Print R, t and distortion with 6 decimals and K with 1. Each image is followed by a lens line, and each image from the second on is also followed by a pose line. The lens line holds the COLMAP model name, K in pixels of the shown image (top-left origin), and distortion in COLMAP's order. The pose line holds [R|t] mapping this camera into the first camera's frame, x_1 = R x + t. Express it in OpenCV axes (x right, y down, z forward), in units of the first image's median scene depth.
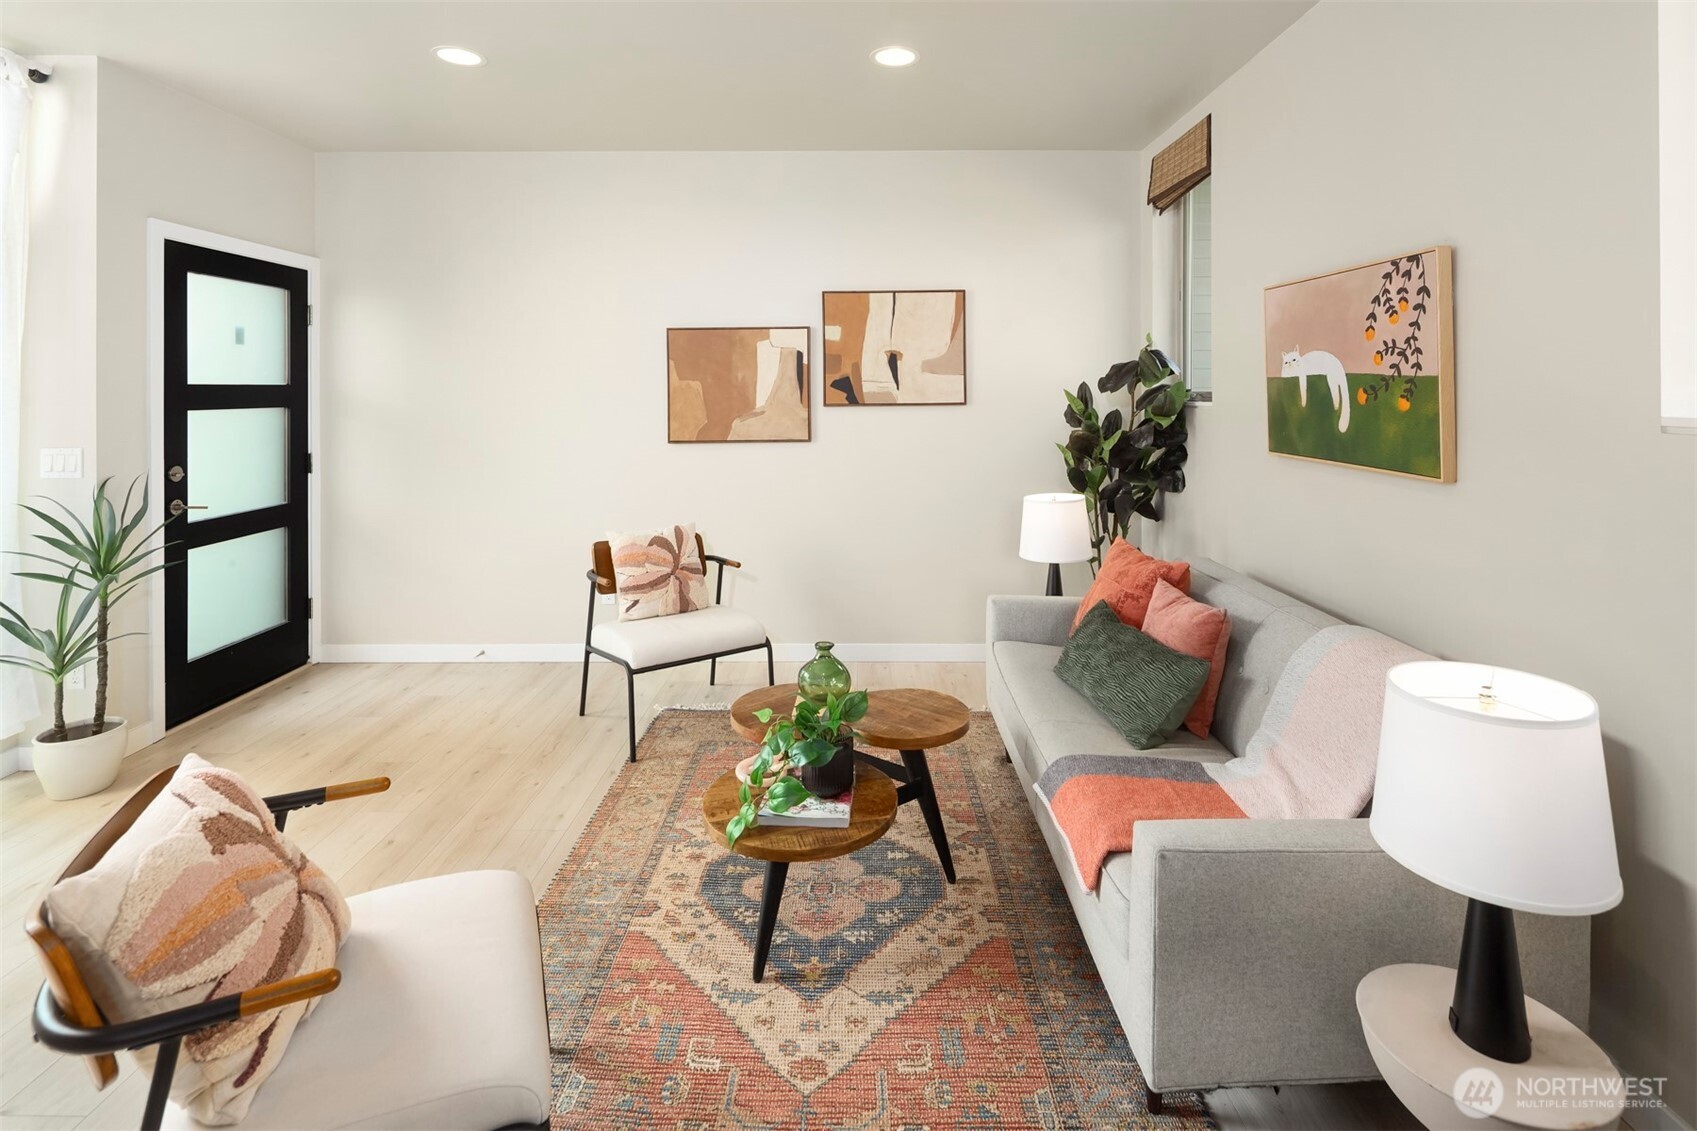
lens RADIAL K [[839.9, 0, 826.3], [0, 839.9, 390.6], [0, 0, 1]] dist [0.001682, -0.000554]
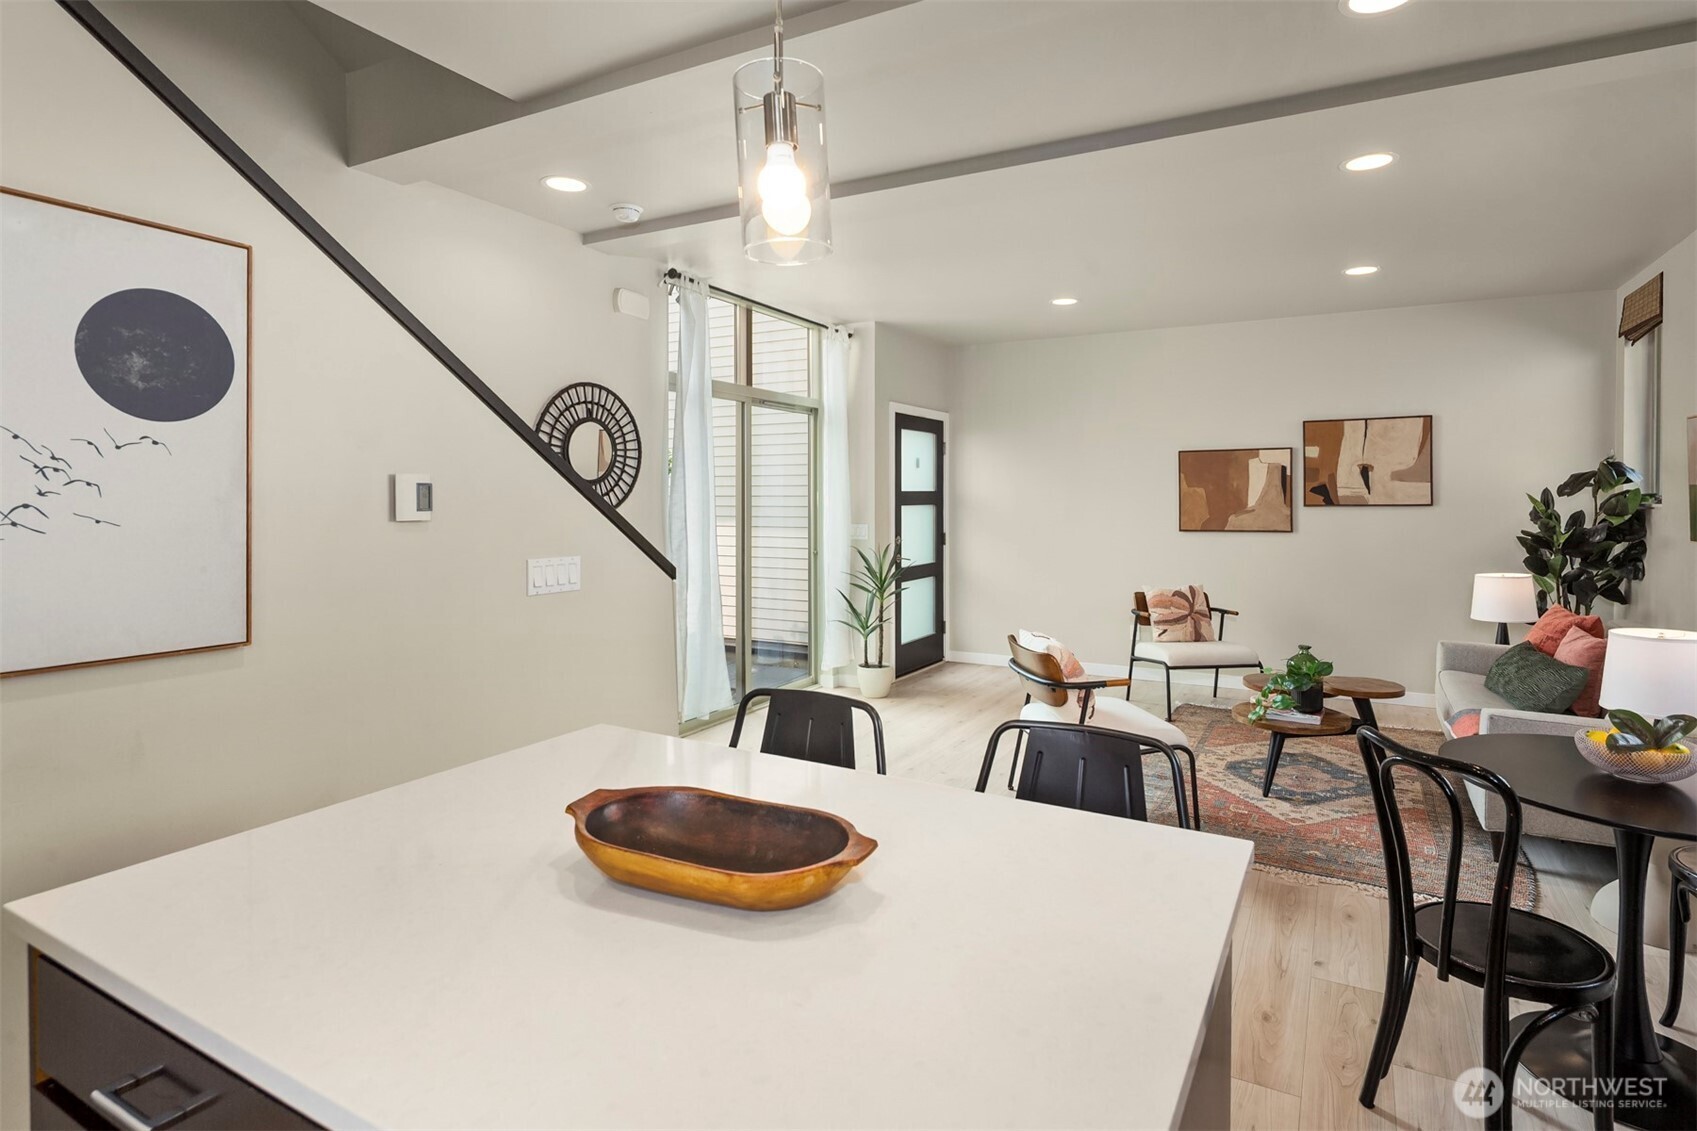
lens RADIAL K [[839.9, 0, 836.6], [0, 839.9, 502.3], [0, 0, 1]] dist [0.001682, -0.000554]
pose [[0.873738, 0.005247, -0.486369, -0.003016], [-0.001490, 0.999966, 0.008111, 0.002655], [0.486395, -0.006362, 0.873716, -0.646446]]
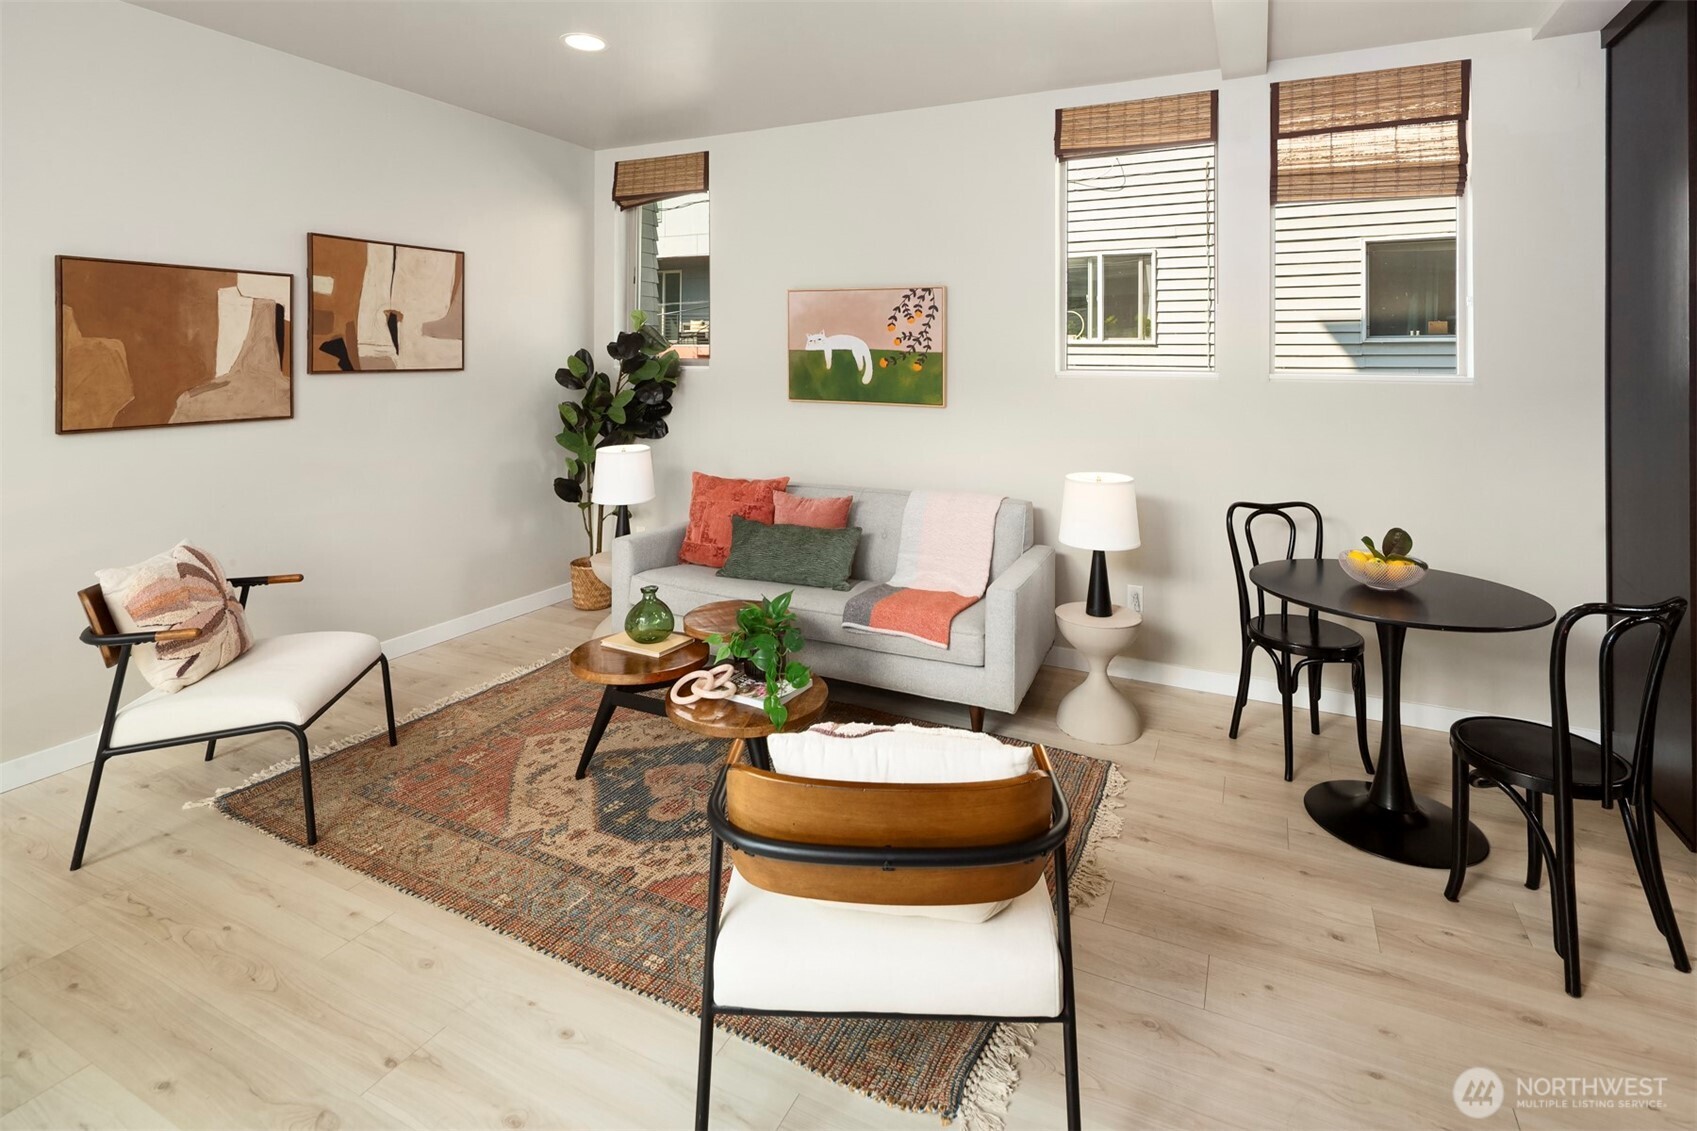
lens RADIAL K [[839.9, 0, 869.8], [0, 839.9, 355.0], [0, 0, 1]] dist [0.001682, -0.000554]
pose [[0.401705, 0.007193, 0.915741, -0.638345], [-0.008525, 0.999955, -0.004115, -0.001088], [-0.915730, -0.006153, 0.401748, 0.207902]]
